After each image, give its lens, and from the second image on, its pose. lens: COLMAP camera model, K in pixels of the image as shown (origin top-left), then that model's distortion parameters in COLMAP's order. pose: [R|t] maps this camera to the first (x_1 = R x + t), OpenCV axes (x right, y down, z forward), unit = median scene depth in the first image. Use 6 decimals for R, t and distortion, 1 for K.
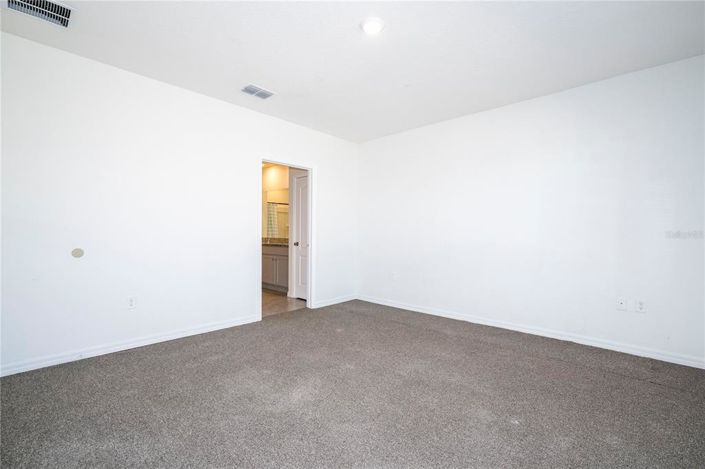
lens RADIAL K [[315.9, 0, 356.9], [0, 315.9, 236.0], [0, 0, 1]] dist [-0.000752, -0.000164]
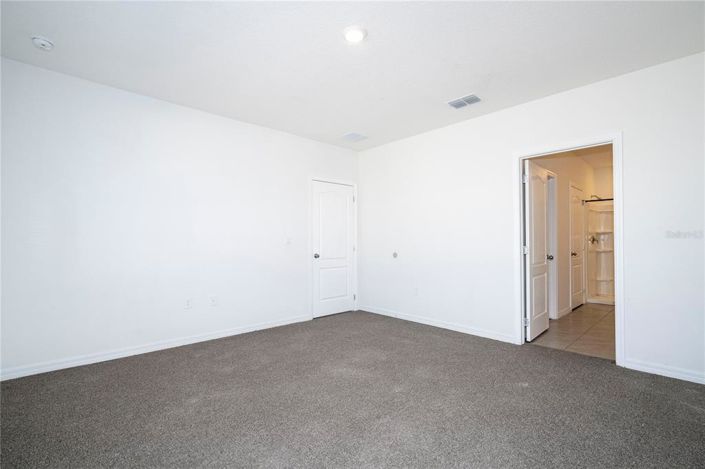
lens RADIAL K [[315.9, 0, 356.9], [0, 315.9, 236.0], [0, 0, 1]] dist [-0.000752, -0.000164]
pose [[-0.061138, -0.027232, -0.997758, 0.677276], [-0.003867, 0.999627, -0.027046, -0.003137], [0.998122, 0.002204, -0.061221, 0.702025]]
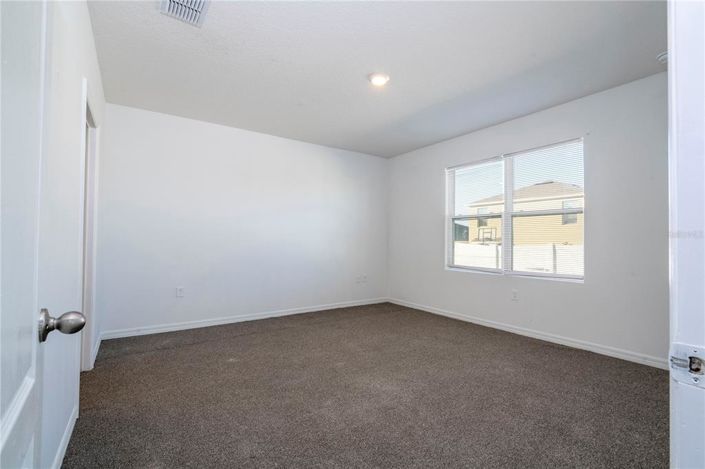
lens RADIAL K [[315.9, 0, 356.9], [0, 315.9, 236.0], [0, 0, 1]] dist [-0.000752, -0.000164]
pose [[0.206351, 0.009509, 0.978432, -0.803556], [-0.001239, 0.999955, -0.009457, -0.010809], [-0.978477, 0.000739, 0.206354, 0.539576]]
